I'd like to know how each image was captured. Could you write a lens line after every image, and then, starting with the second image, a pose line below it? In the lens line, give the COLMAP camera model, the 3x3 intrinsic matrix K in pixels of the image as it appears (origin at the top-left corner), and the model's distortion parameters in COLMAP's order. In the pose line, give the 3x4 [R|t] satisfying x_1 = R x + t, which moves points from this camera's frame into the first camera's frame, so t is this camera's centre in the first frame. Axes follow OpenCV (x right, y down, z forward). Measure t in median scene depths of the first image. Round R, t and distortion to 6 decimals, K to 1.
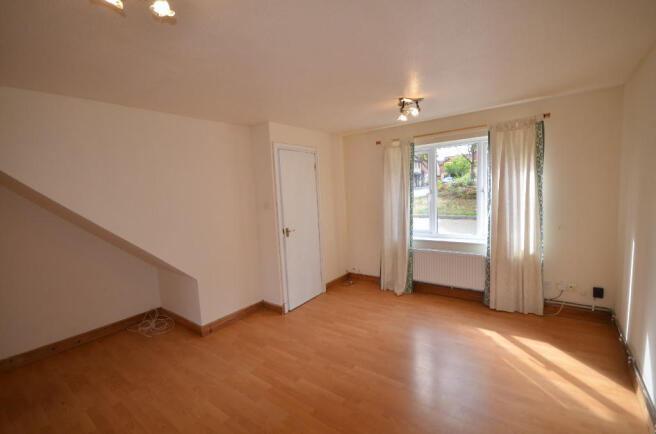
lens RADIAL K [[300.6, 0, 328.0], [0, 300.6, 217.0], [0, 0, 1]] dist [-0.000900, -0.000067]
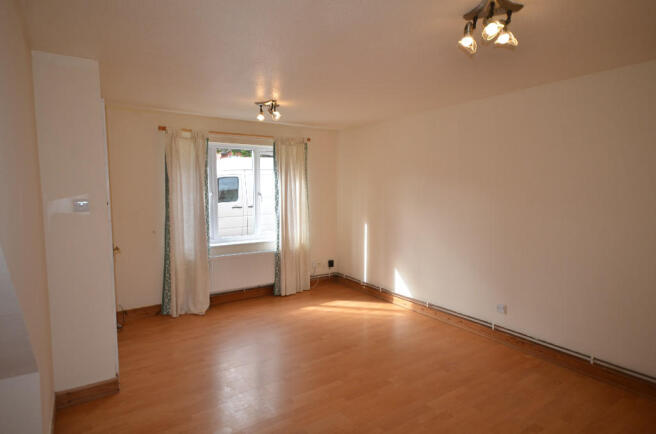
lens RADIAL K [[382.4, 0, 328.0], [0, 382.4, 217.0], [0, 0, 1]] dist [0.001421, 0.000081]
pose [[0.276793, -0.019946, 0.960722, -0.830603], [0.076287, 0.997085, -0.001278, 0.018881], [-0.957897, 0.073645, 0.277508, 0.414959]]
